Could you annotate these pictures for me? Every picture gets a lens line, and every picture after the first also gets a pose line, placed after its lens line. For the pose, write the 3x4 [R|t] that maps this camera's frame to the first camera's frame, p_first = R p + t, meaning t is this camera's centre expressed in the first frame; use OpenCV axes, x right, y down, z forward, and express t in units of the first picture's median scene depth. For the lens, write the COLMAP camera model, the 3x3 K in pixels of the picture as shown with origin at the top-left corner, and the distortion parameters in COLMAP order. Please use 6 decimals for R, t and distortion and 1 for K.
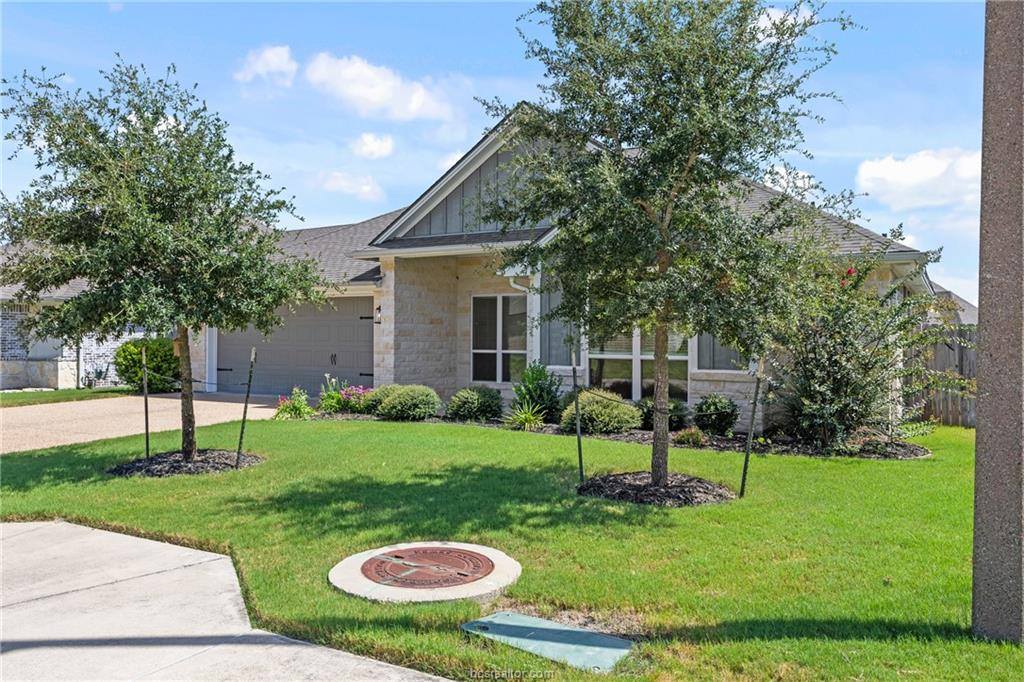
lens RADIAL K [[772.5, 0, 512.2], [0, 772.5, 341.2], [0, 0, 1]] dist [-0.004870, -0.001521]
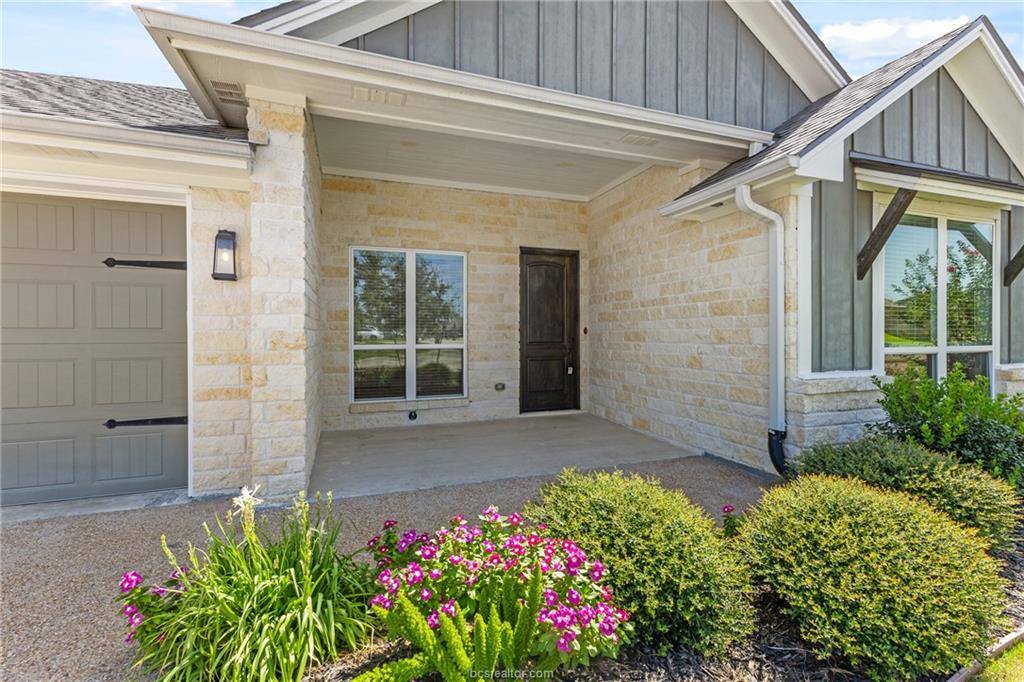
lens RADIAL K [[448.7, 0, 509.2], [0, 448.7, 338.5], [0, 0, 1]] dist [0.020706, 0.000198]
pose [[0.647829, -0.016239, 0.761612, -0.232767], [0.007136, 0.999858, 0.015249, 0.002589], [-0.761752, -0.004444, 0.647853, 0.716198]]
